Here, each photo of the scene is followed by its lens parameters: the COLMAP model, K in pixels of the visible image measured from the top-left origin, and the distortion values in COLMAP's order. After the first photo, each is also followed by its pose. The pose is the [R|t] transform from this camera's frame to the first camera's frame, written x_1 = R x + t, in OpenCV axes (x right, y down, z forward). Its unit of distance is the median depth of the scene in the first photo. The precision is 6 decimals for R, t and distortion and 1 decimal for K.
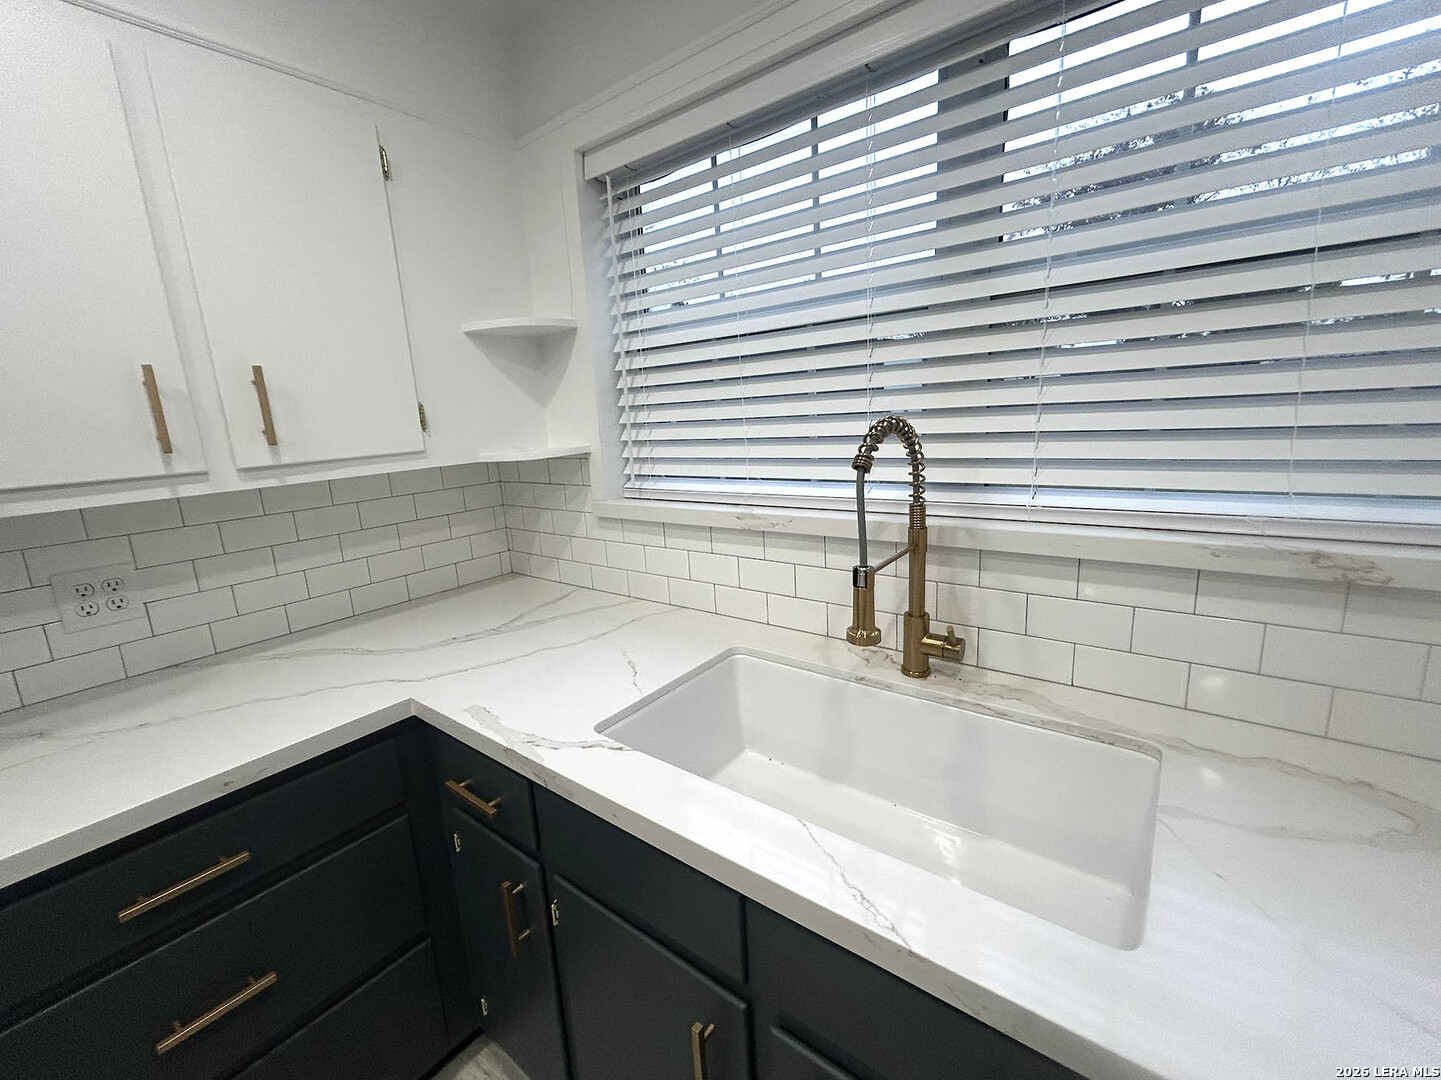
lens RADIAL K [[610.8, 0, 719.9], [0, 610.8, 537.3], [0, 0, 1]] dist [-0.000228, -0.000010]
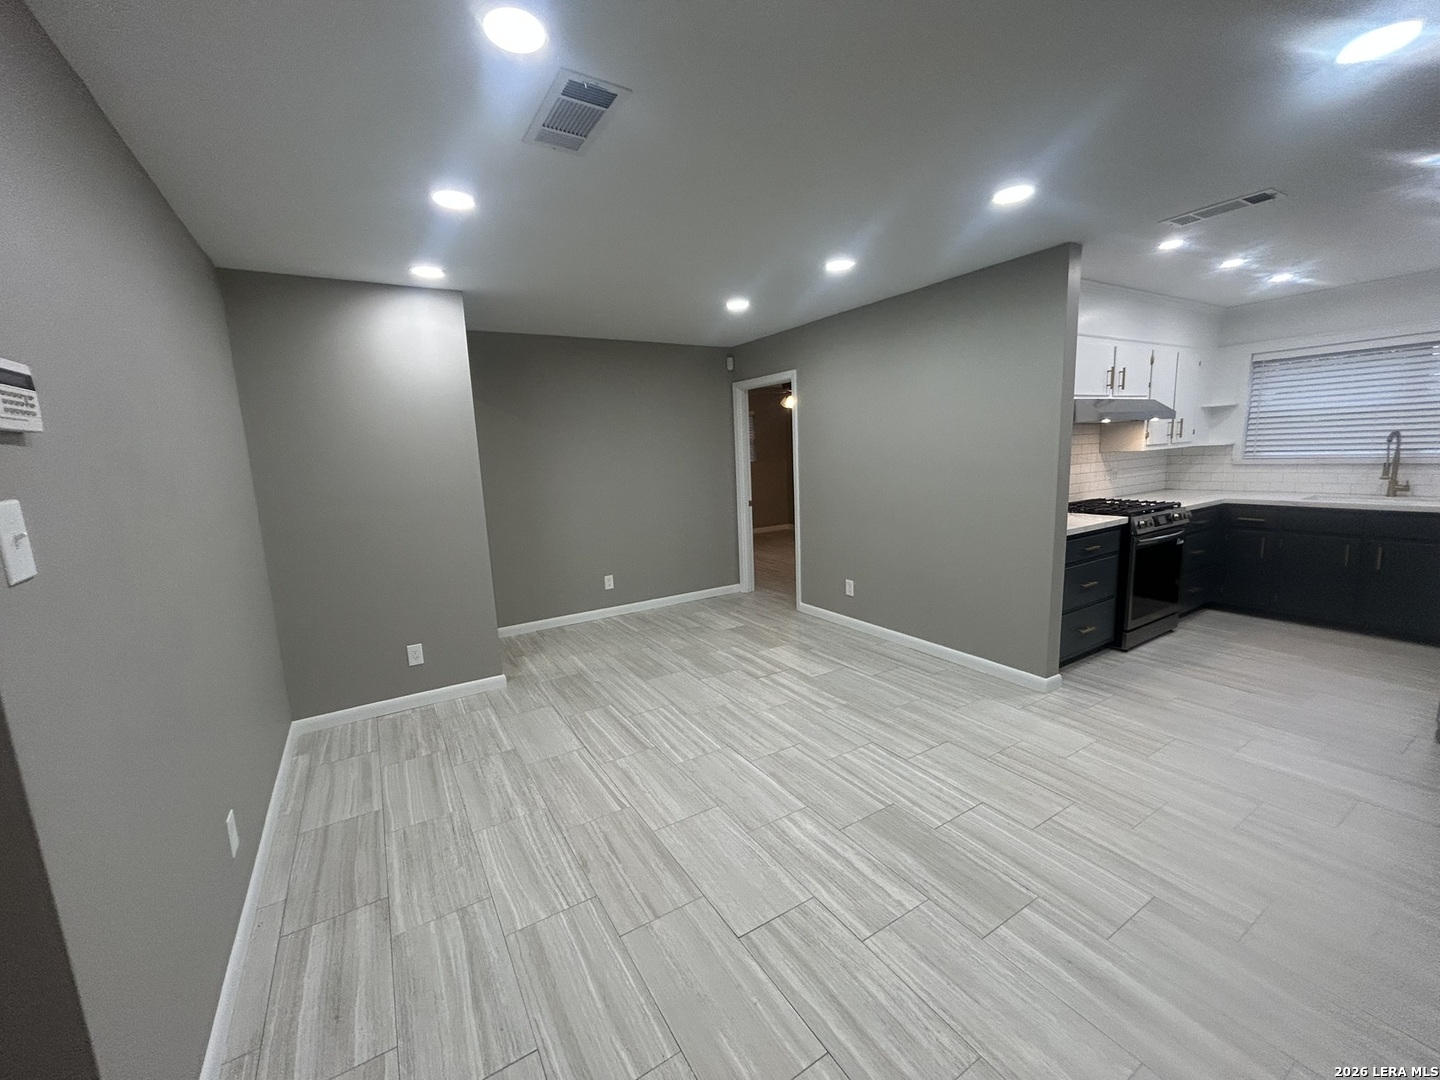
lens RADIAL K [[580.0, 0, 716.2], [0, 580.0, 539.2], [0, 0, 1]] dist [-0.000275, 0.000246]
pose [[0.936682, 0.070576, -0.342996, -2.176547], [-0.082064, 0.996444, -0.019075, 0.822885], [0.340431, 0.046015, 0.939143, -3.529216]]
